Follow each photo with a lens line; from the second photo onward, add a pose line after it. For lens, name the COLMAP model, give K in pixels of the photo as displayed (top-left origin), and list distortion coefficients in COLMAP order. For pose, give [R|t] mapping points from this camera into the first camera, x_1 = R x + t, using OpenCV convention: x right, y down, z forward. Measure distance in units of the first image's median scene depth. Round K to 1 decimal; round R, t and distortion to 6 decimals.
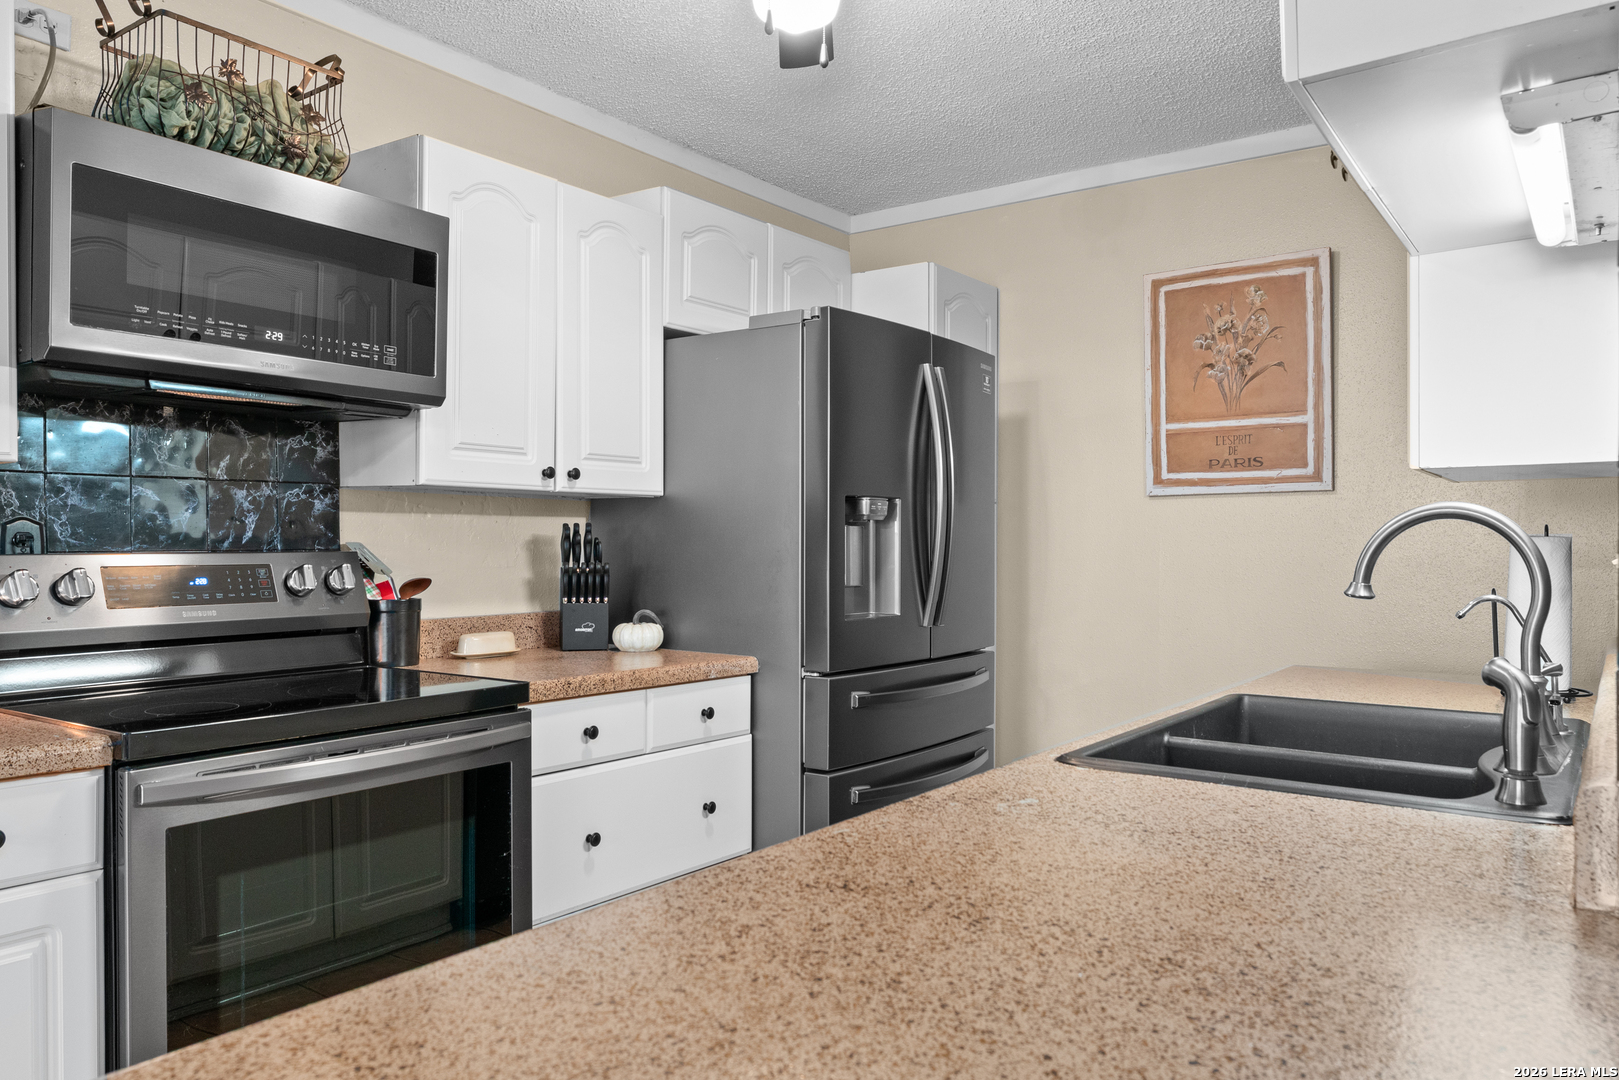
lens RADIAL K [[1145.4, 0, 809.5], [0, 1145.4, 540.0], [0, 0, 1]] dist [-0.000708, -0.001773]
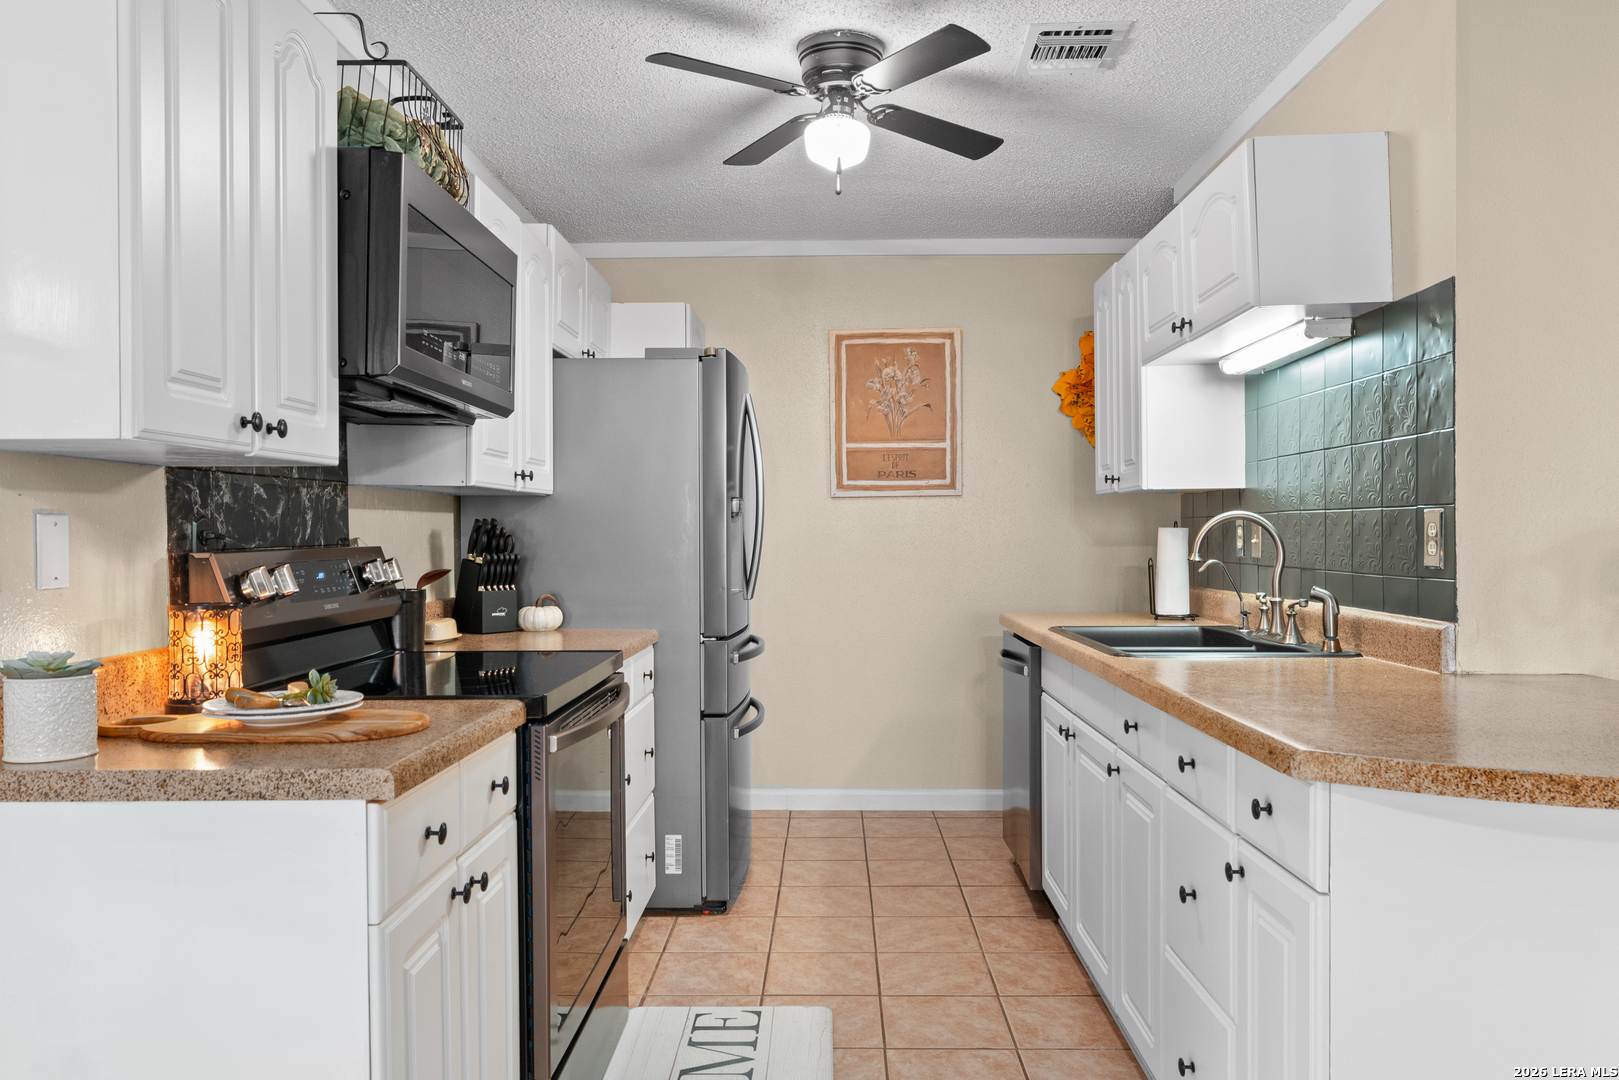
lens RADIAL K [[1145.4, 0, 809.5], [0, 1145.4, 540.0], [0, 0, 1]] dist [-0.000708, -0.001773]
pose [[0.822381, -0.011060, 0.568829, -0.597690], [0.005823, 0.999922, 0.011023, -0.004635], [-0.568907, -0.005753, 0.822382, -0.092737]]
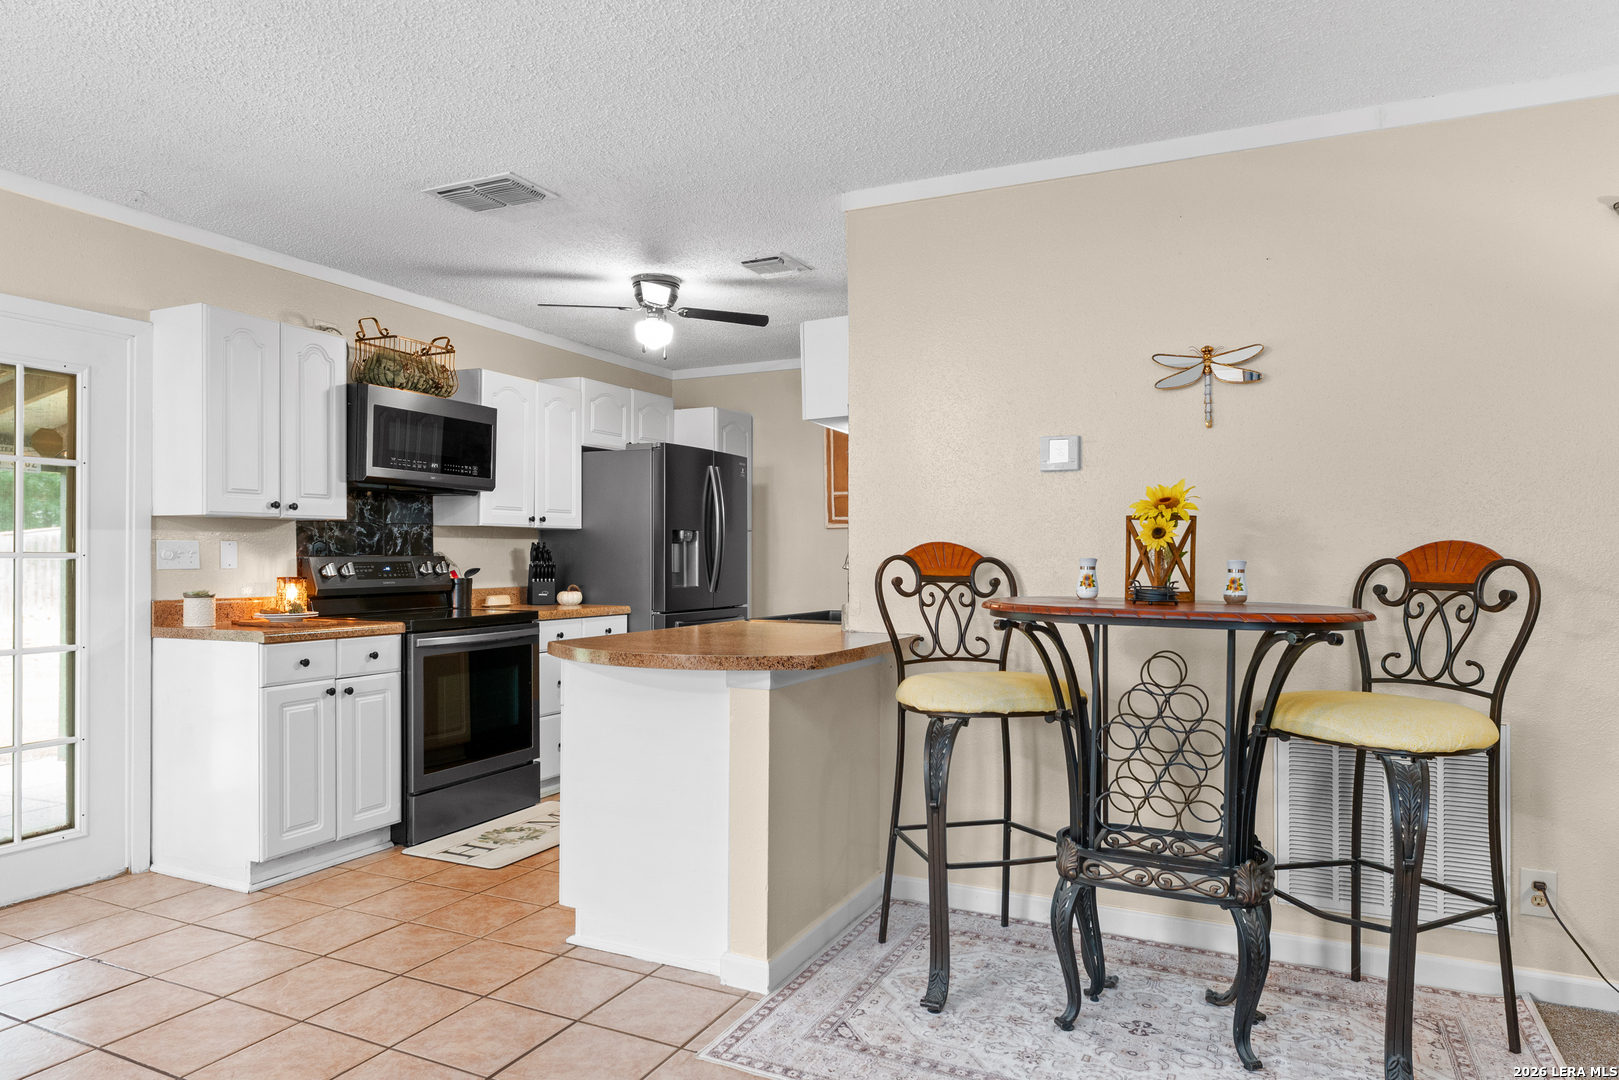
lens RADIAL K [[1008.4, 0, 811.6], [0, 1008.4, 559.4], [0, 0, 1]] dist [-0.004472, -0.001517]
pose [[0.984042, -0.002777, 0.177914, -0.046686], [0.001475, 0.999971, 0.007451, 0.002959], [-0.177929, -0.007069, 0.984018, -0.876857]]
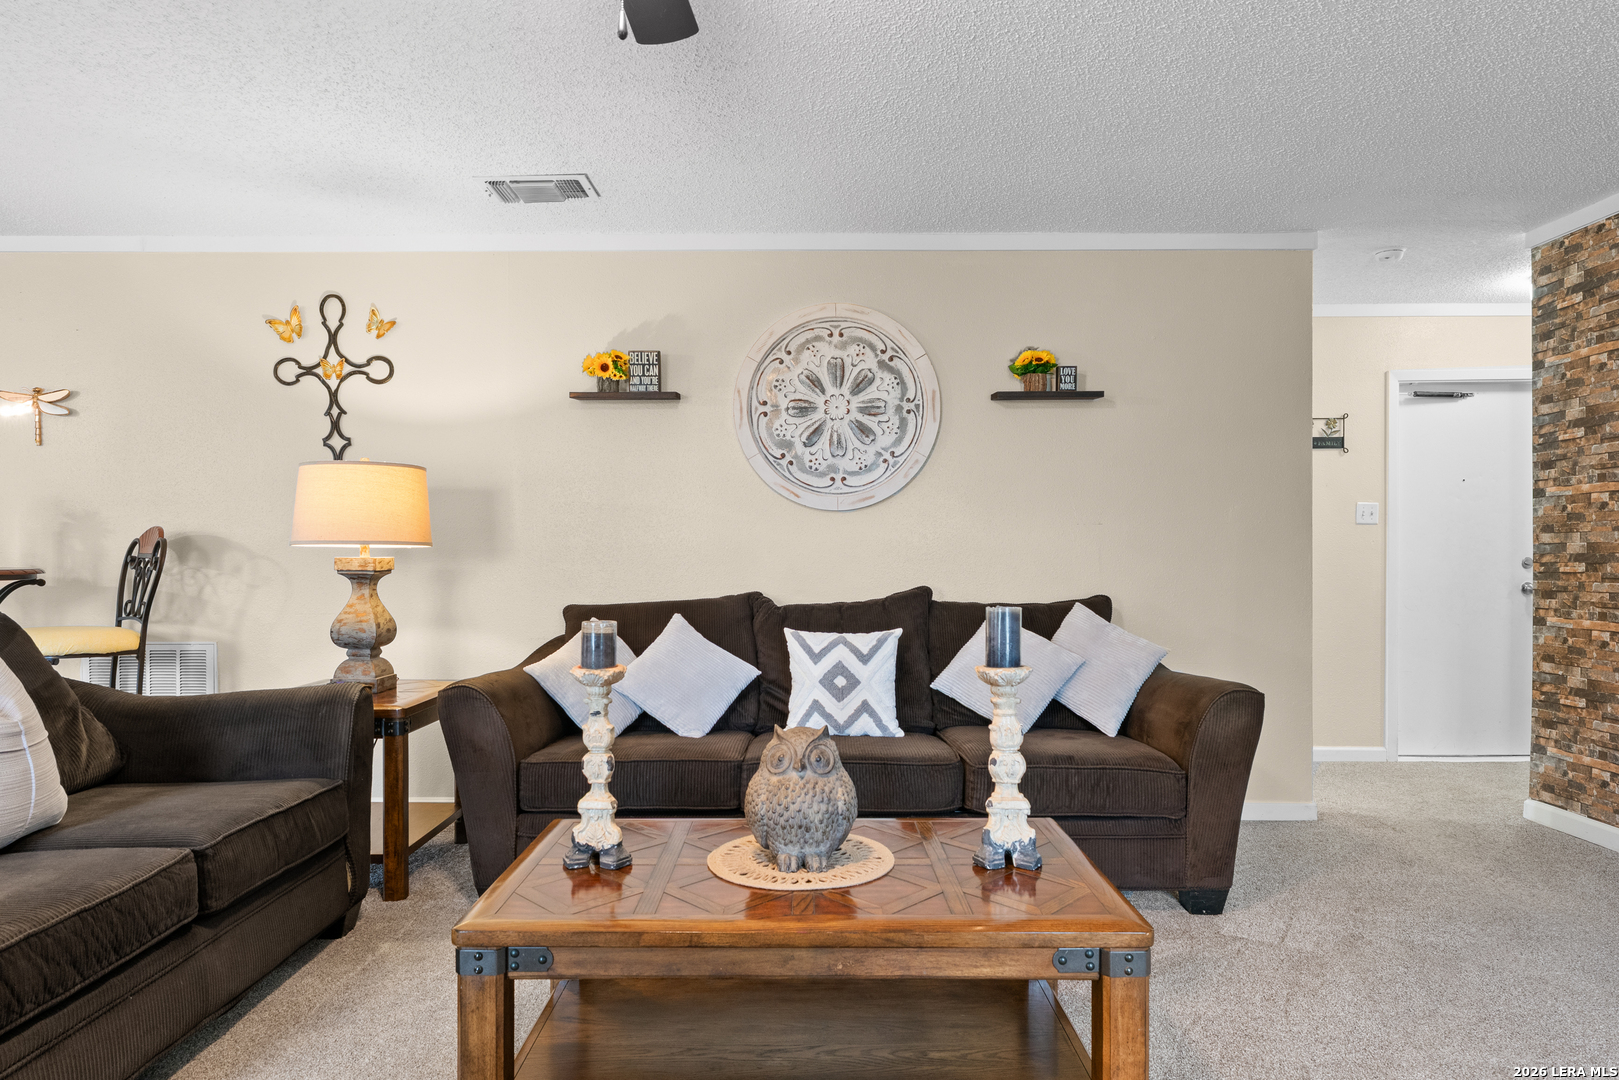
lens RADIAL K [[1008.4, 0, 811.6], [0, 1008.4, 559.4], [0, 0, 1]] dist [-0.004472, -0.001517]
pose [[0.812306, -0.012372, 0.583101, 0.602955], [0.002451, 0.999839, 0.017800, 0.016879], [-0.583227, -0.013030, 0.812205, -1.769171]]
